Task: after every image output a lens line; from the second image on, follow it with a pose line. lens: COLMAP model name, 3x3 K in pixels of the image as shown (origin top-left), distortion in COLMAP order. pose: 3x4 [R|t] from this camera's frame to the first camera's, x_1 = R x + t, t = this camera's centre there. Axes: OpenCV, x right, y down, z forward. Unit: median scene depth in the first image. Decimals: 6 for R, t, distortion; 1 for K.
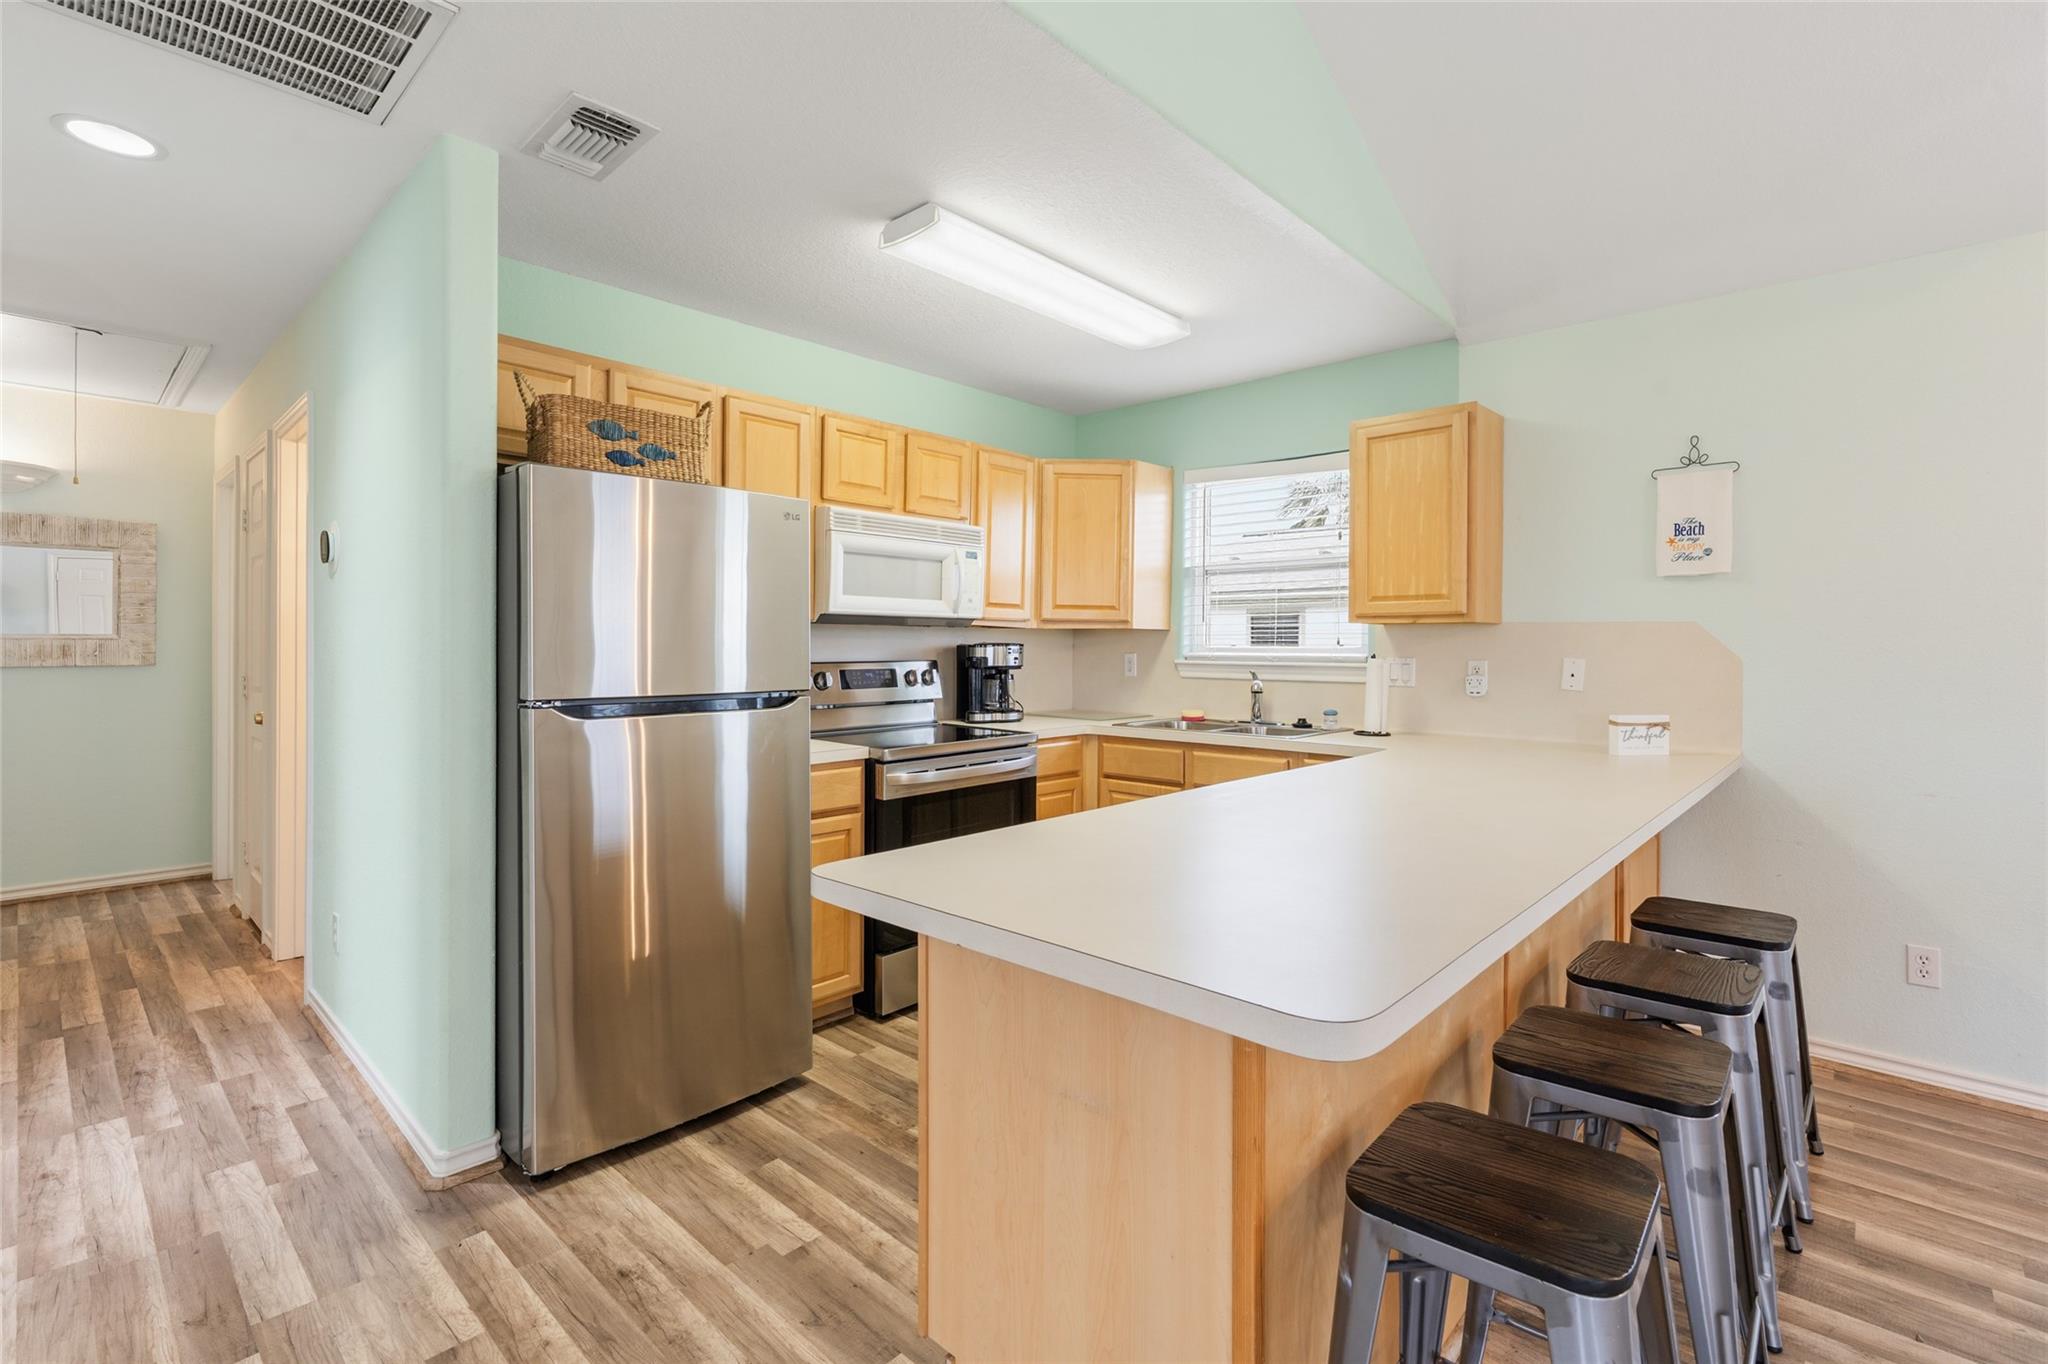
lens RADIAL K [[926.6, 0, 1042.0], [0, 926.6, 654.3], [0, 0, 1]] dist [-0.011050, 0.002669]
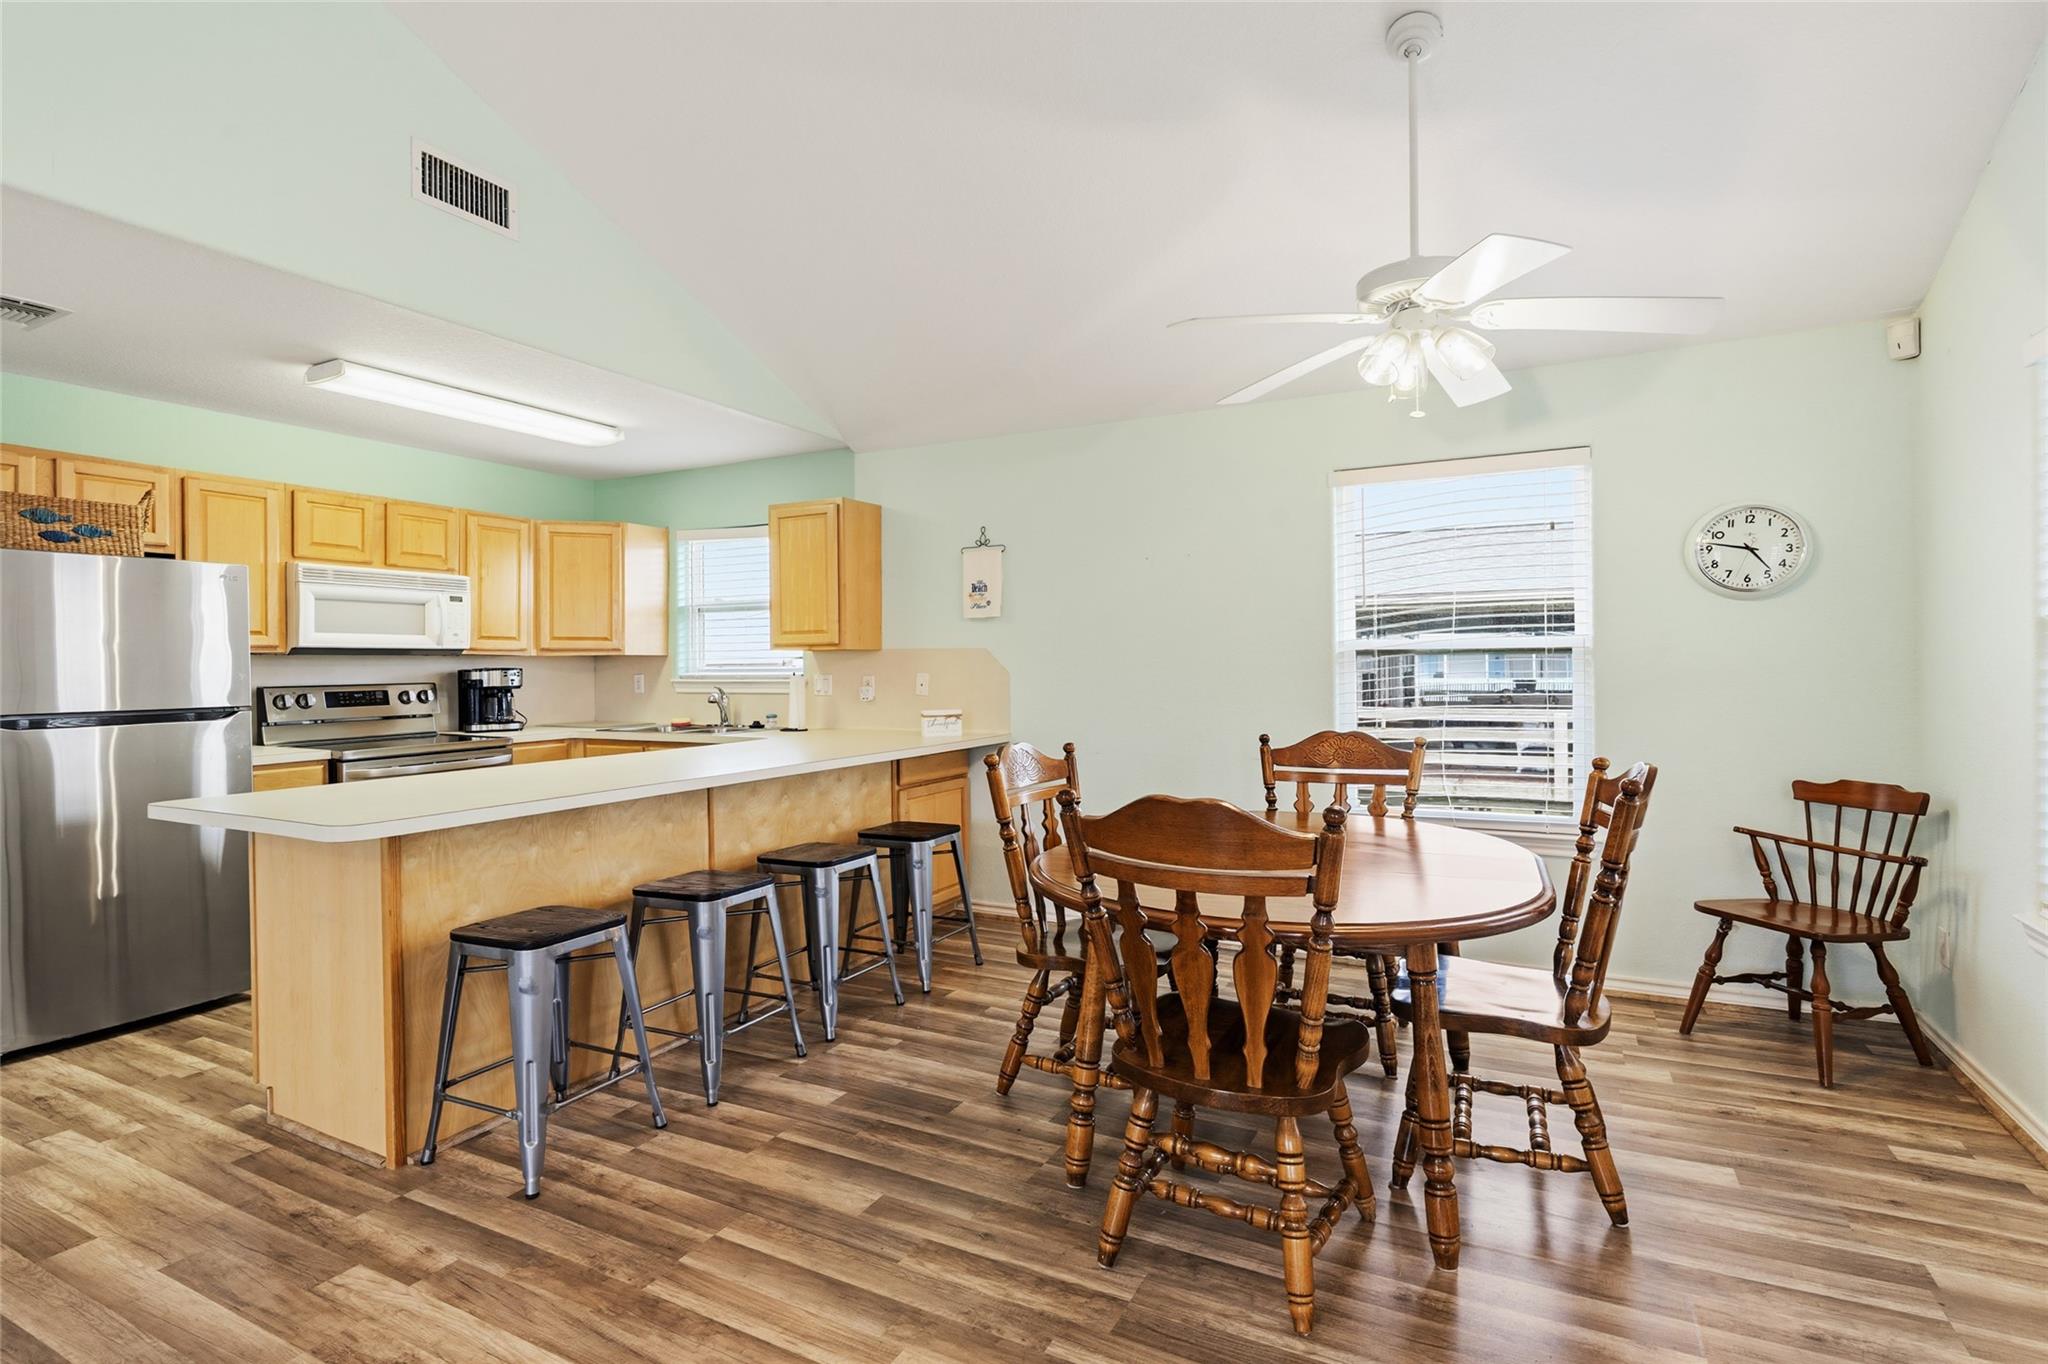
lens RADIAL K [[926.6, 0, 1091.0], [0, 926.6, 675.1], [0, 0, 1]] dist [-0.011050, 0.002669]
pose [[0.952784, -0.016547, 0.303199, 0.370139], [0.015064, 0.999860, 0.007230, 0.000682], [-0.303276, -0.002322, 0.952900, -0.469659]]
